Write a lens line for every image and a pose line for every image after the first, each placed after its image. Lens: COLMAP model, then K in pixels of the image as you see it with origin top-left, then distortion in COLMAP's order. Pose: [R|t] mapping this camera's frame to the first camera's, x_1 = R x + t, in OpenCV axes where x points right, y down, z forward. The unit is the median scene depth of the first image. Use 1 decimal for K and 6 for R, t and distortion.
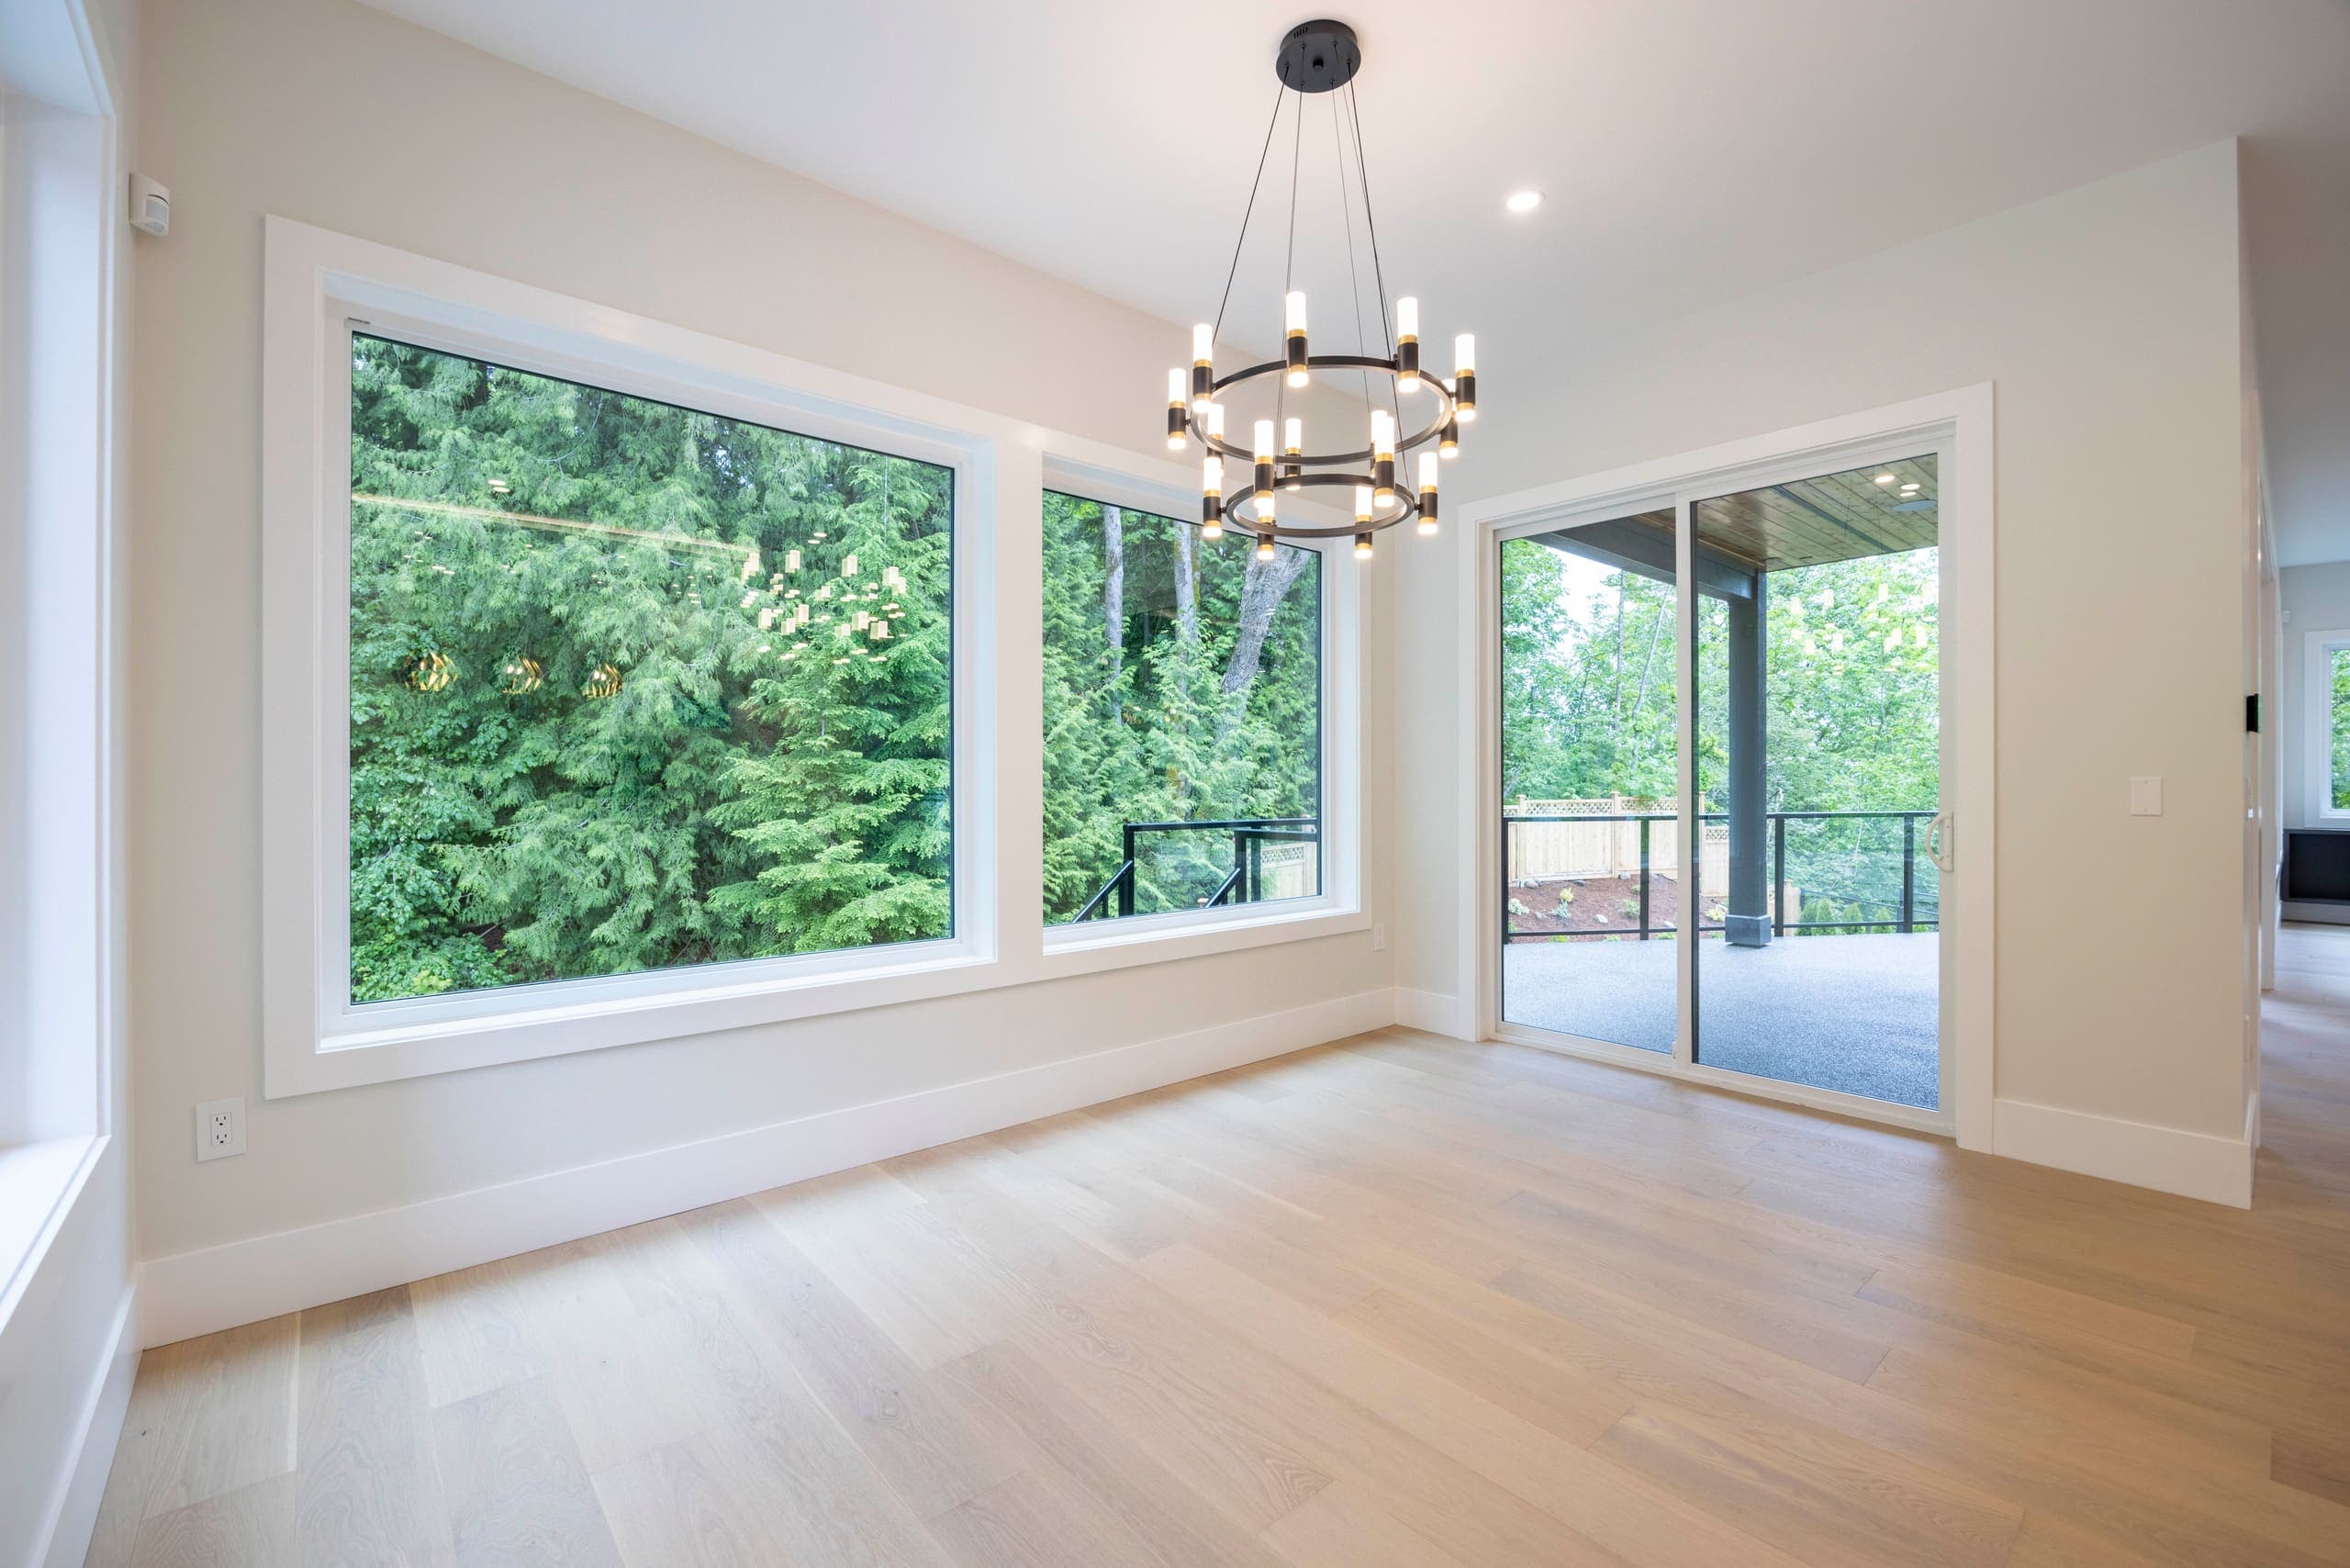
lens RADIAL K [[983.3, 0, 1153.5], [0, 983.3, 780.4], [0, 0, 1]] dist [-0.003750, -0.000162]
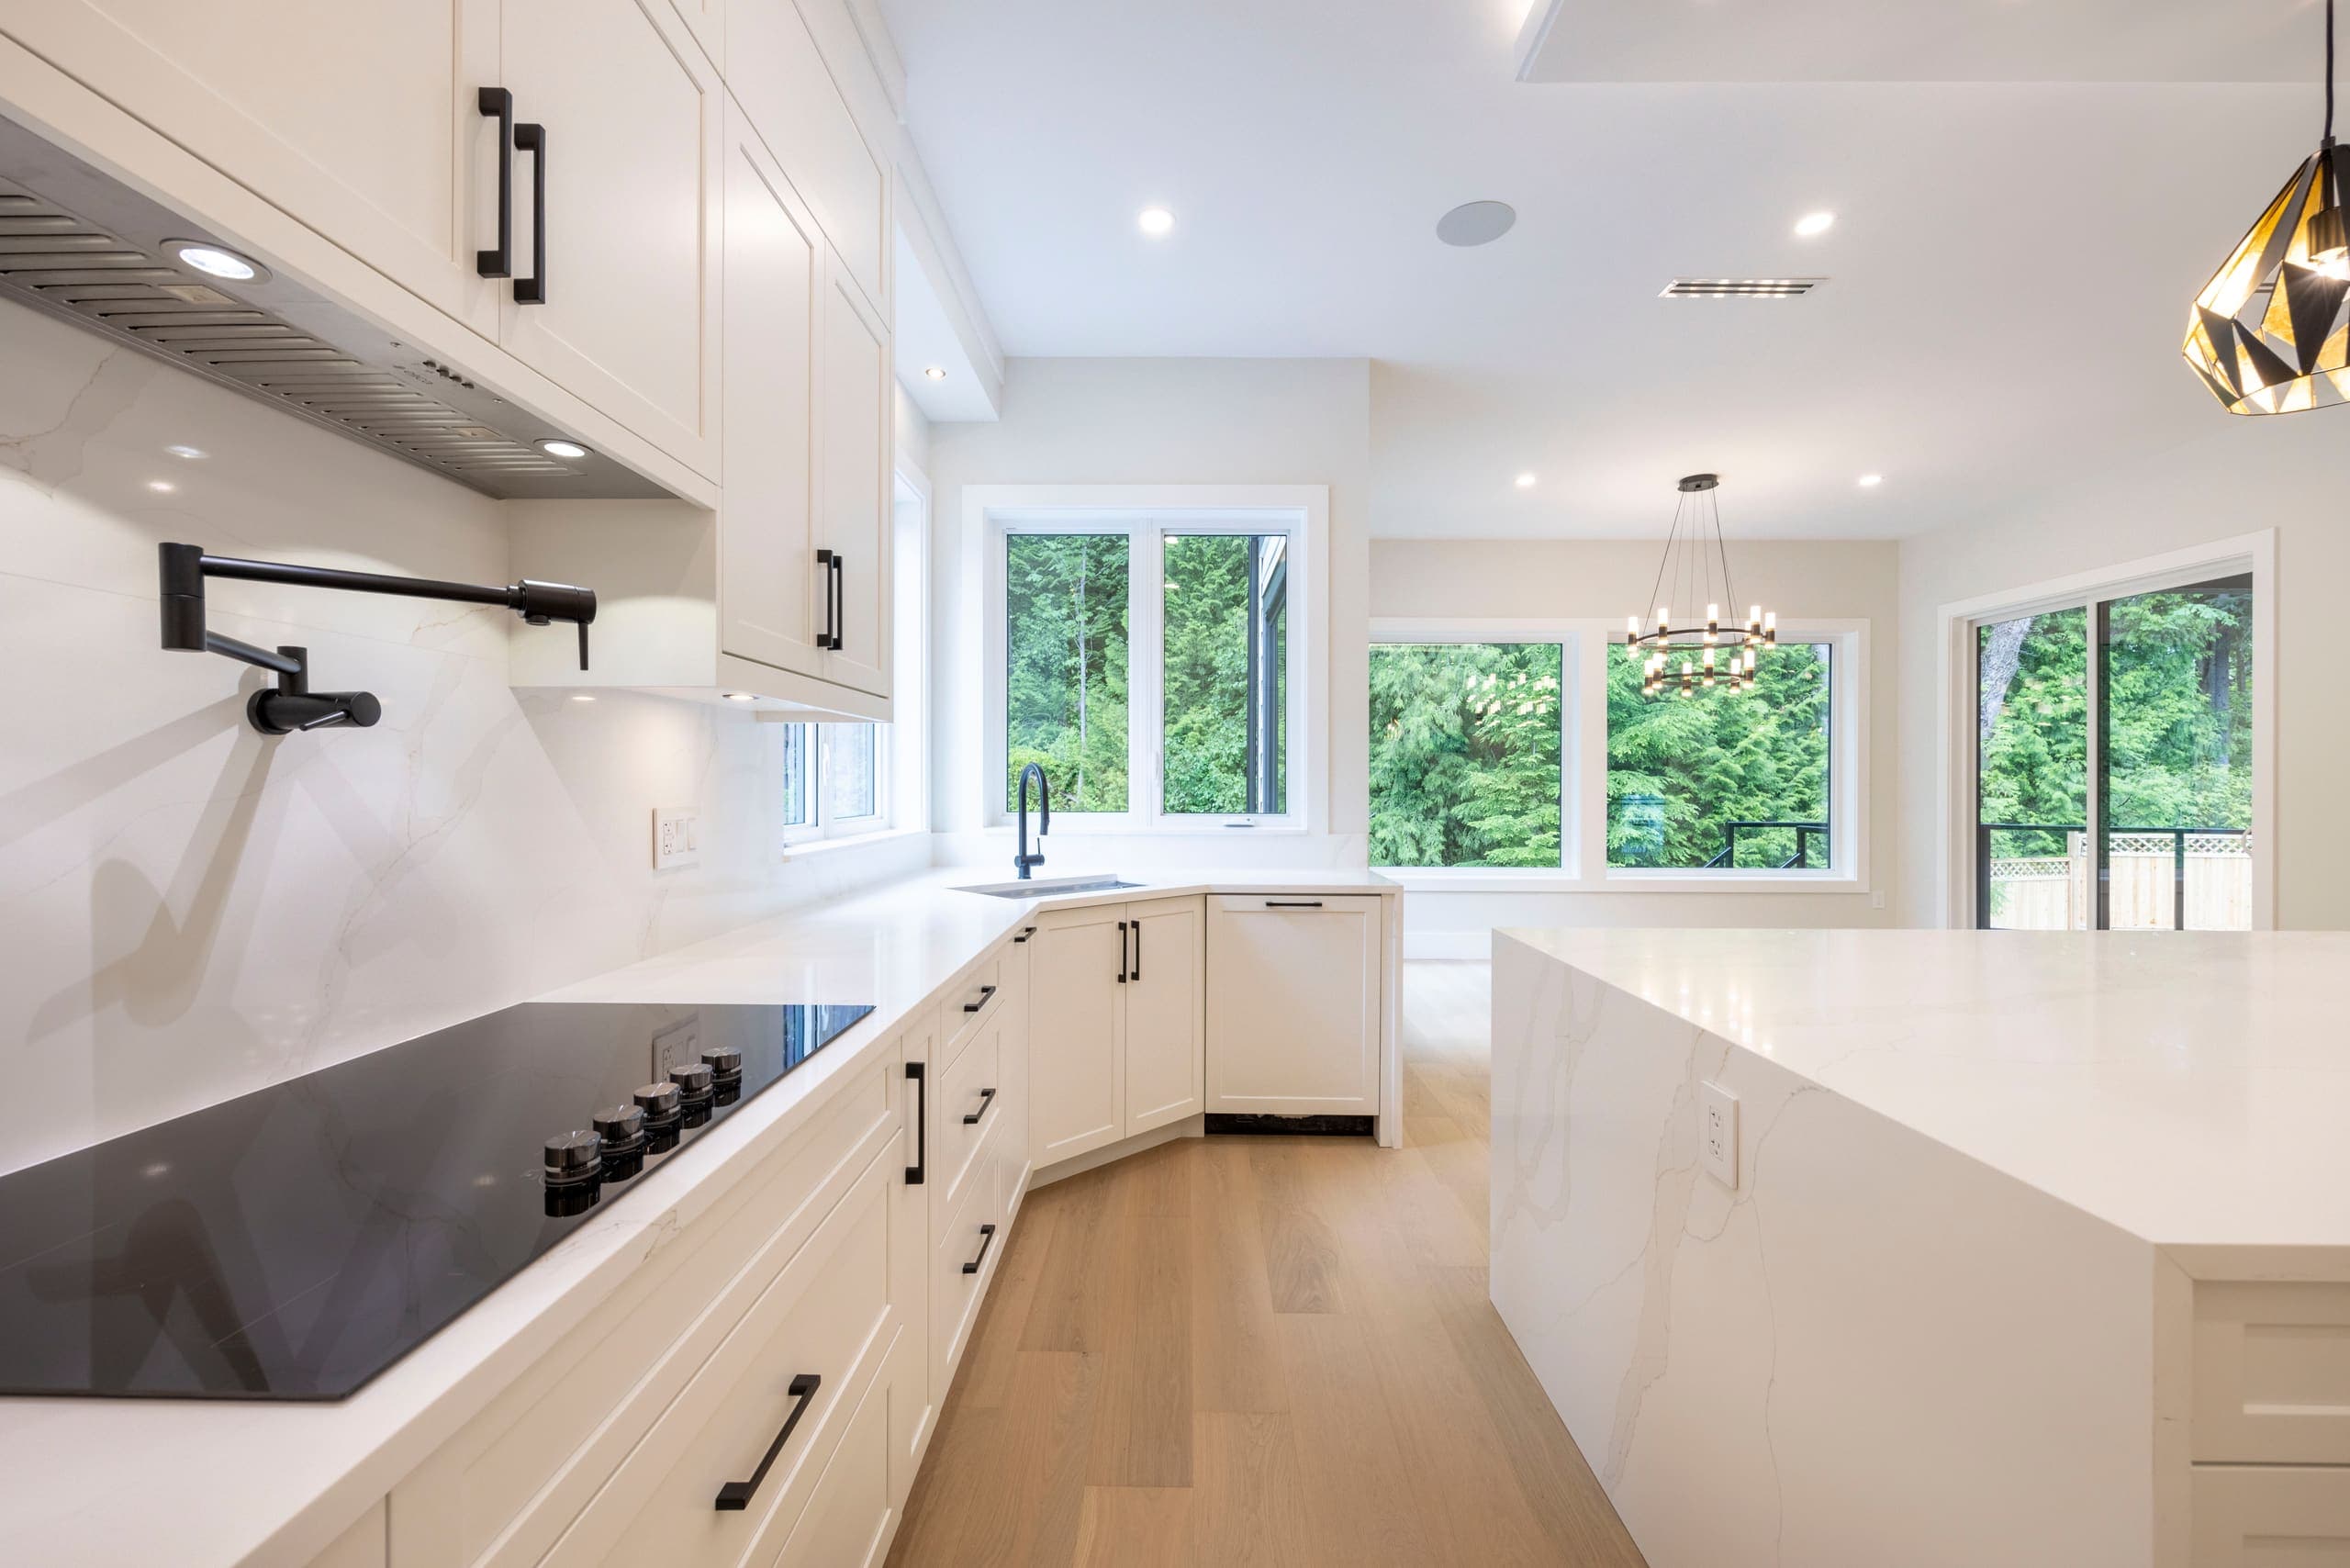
lens RADIAL K [[983.3, 0, 1156.2], [0, 983.3, 786.6], [0, 0, 1]] dist [-0.003750, -0.000162]
pose [[0.751024, 0.005587, -0.660251, 0.156735], [-0.002738, 0.999982, 0.005347, -0.006354], [0.660269, -0.002208, 0.751026, -0.337010]]
